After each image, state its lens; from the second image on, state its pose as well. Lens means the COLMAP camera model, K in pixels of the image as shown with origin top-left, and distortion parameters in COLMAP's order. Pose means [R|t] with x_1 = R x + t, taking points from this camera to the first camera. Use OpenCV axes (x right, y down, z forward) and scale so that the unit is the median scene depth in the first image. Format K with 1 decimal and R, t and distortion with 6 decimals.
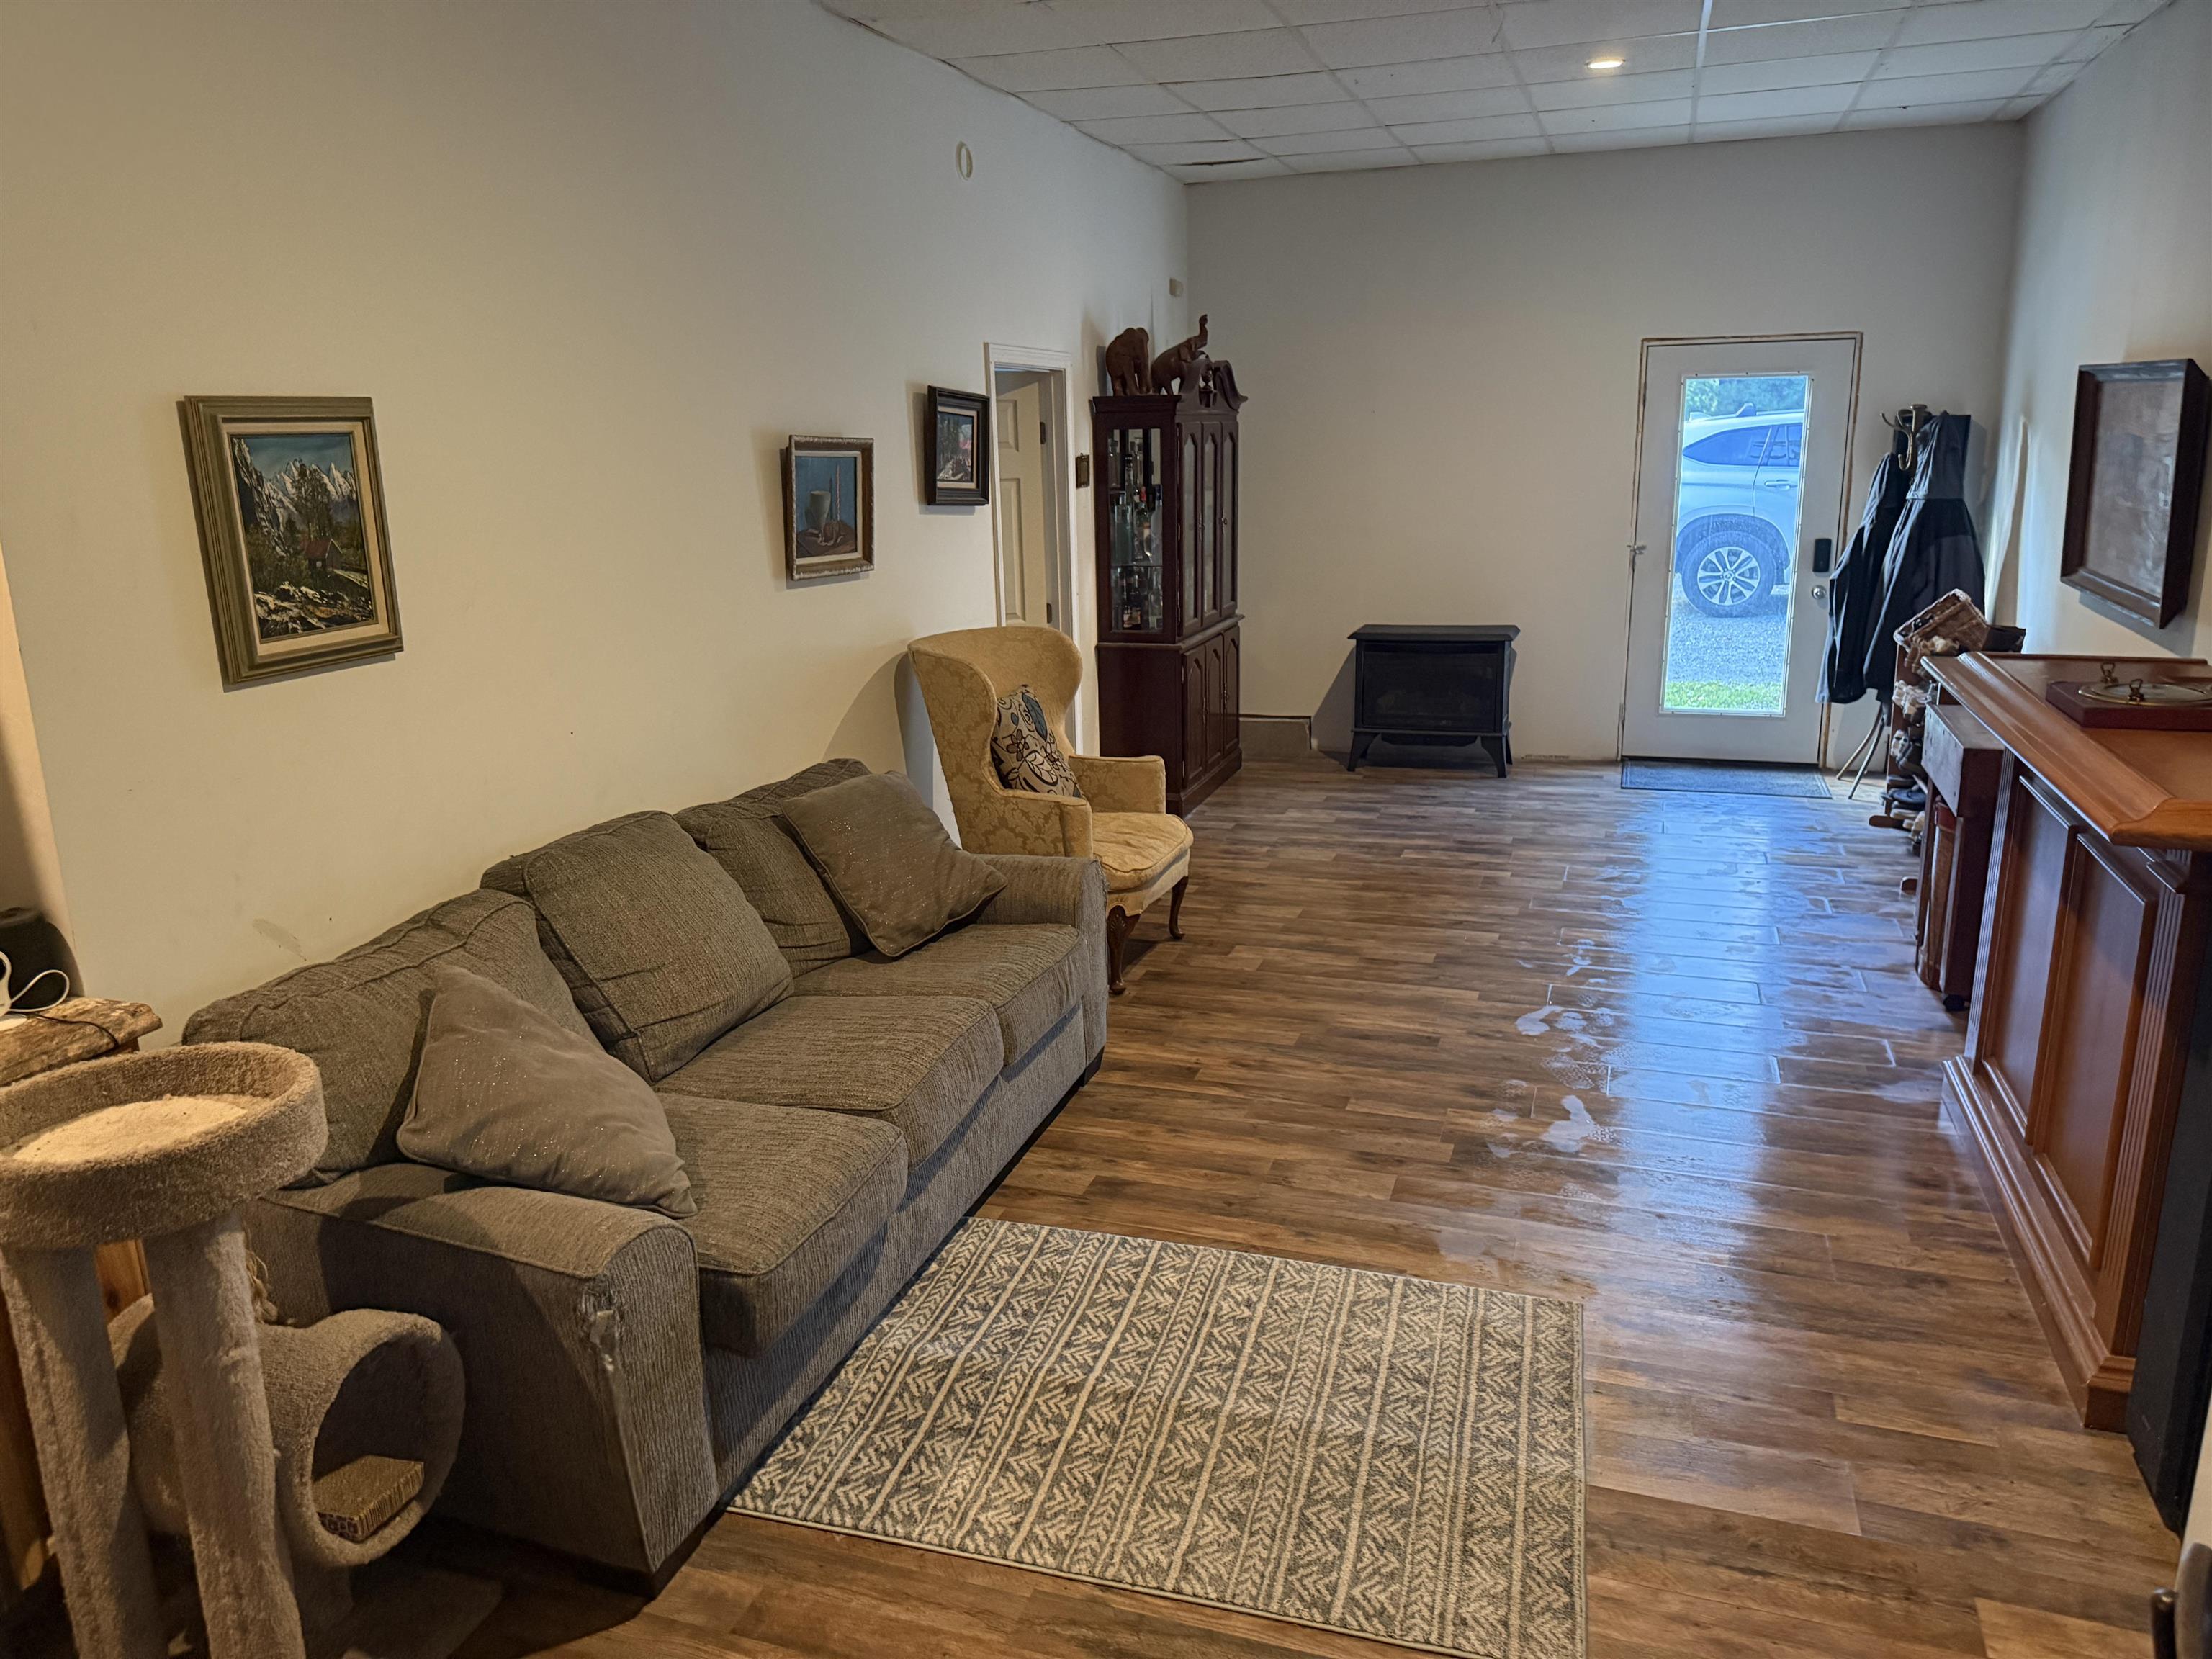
lens RADIAL K [[1570.8, 0, 1110.2], [0, 1570.8, 804.6], [0, 0, 1]] dist [0.126284, -0.196278]
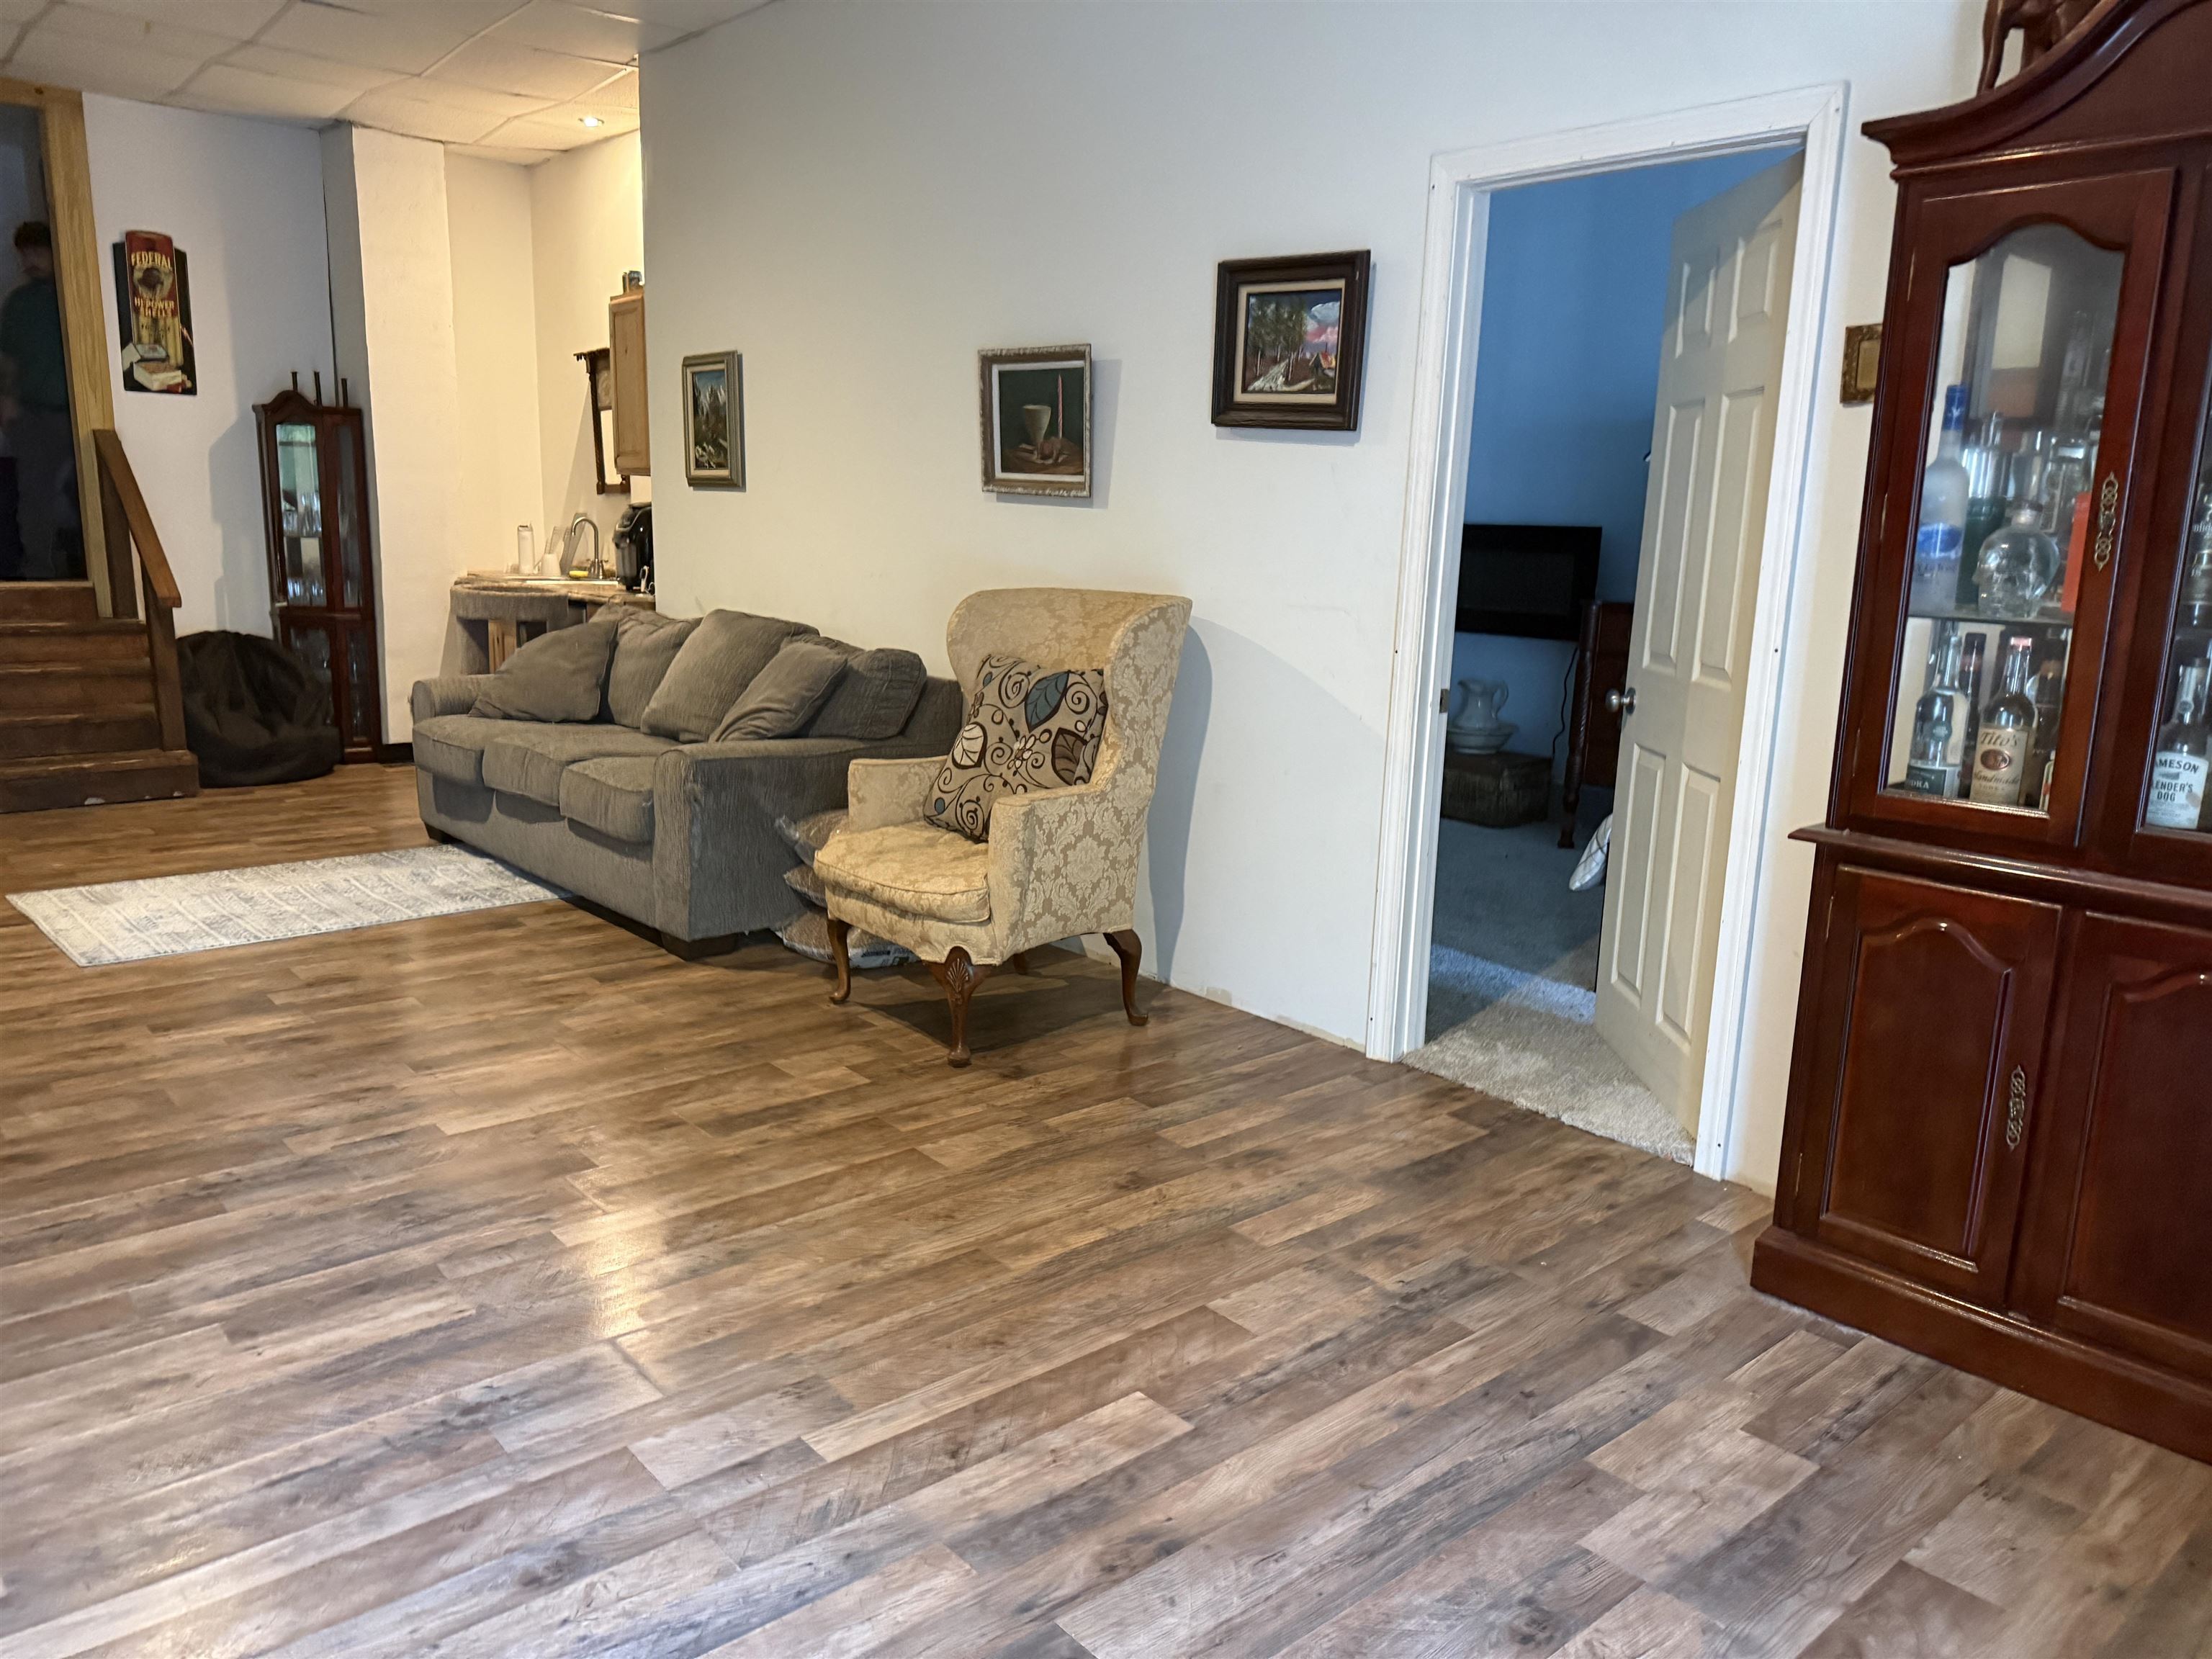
lens RADIAL K [[1570.8, 0, 1110.2], [0, 1570.8, 804.6], [0, 0, 1]] dist [0.126284, -0.196278]
pose [[-0.507966, 0.199051, -0.838063, 0.562183], [-0.184902, 0.925056, 0.331786, -0.258703], [0.841298, 0.323495, -0.433092, 1.318795]]
